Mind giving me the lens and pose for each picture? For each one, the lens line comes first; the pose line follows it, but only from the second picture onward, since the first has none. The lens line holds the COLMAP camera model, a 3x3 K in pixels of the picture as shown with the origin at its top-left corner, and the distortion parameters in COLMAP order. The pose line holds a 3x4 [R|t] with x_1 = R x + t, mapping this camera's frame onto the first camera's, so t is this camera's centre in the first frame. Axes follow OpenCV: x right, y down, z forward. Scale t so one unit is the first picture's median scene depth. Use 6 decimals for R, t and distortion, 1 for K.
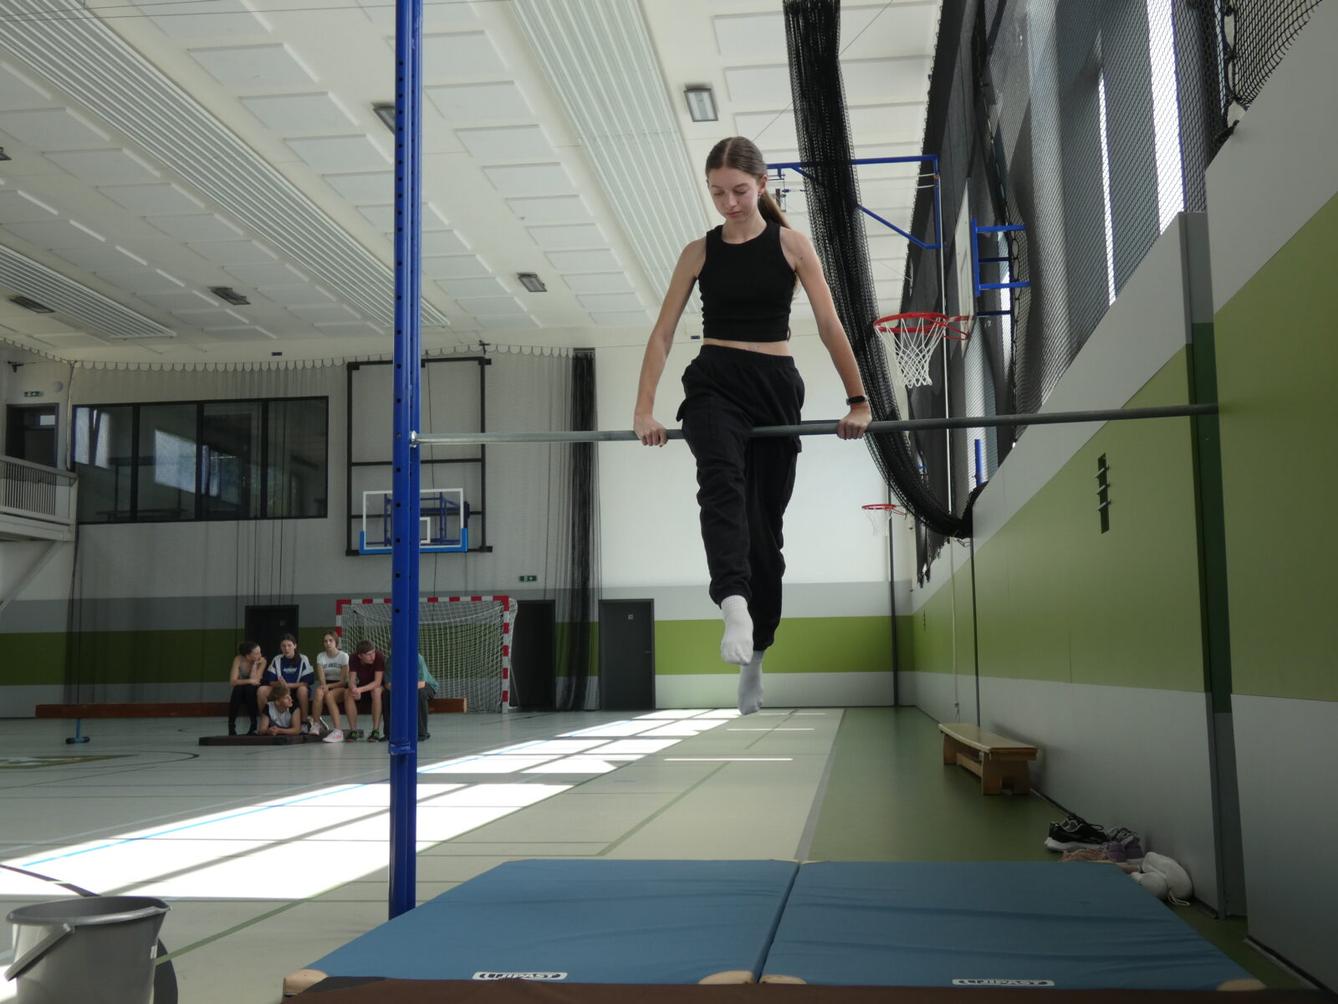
lens RADIAL K [[1502.8, 0, 691.5], [0, 1502.8, 504.2], [0, 0, 1]] dist [0.008534, -0.010739]
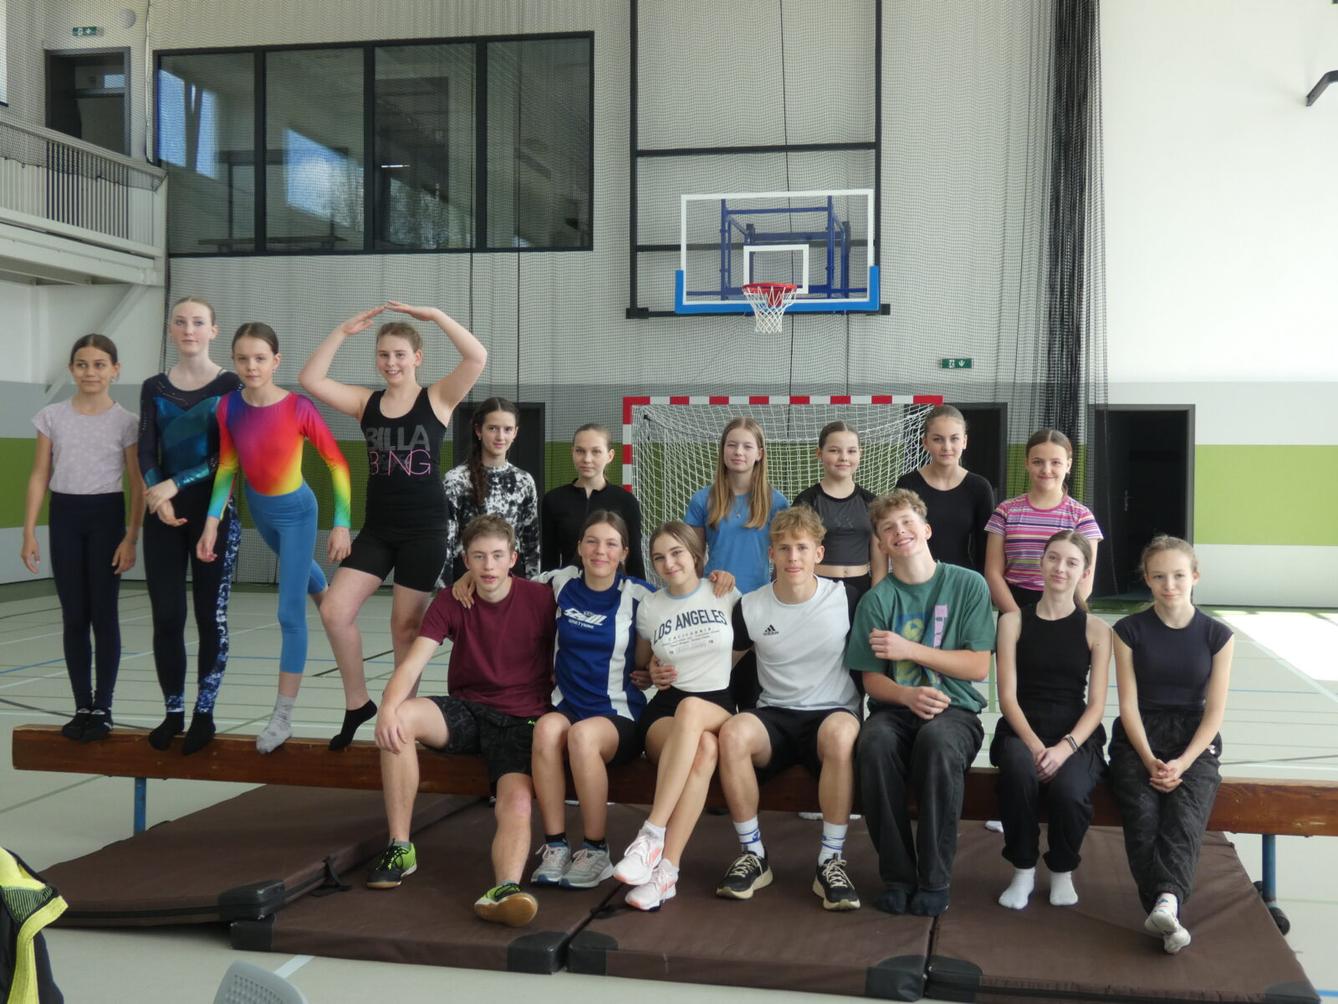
lens RADIAL K [[1571.6, 0, 669.0], [0, 1571.6, 502.0], [0, 0, 1]] dist [0.016153, 0.018320]
pose [[0.995682, 0.024191, -0.089619, -0.161049], [-0.011576, 0.990268, 0.138689, 0.020812], [0.092102, -0.137053, 0.986273, 0.410782]]
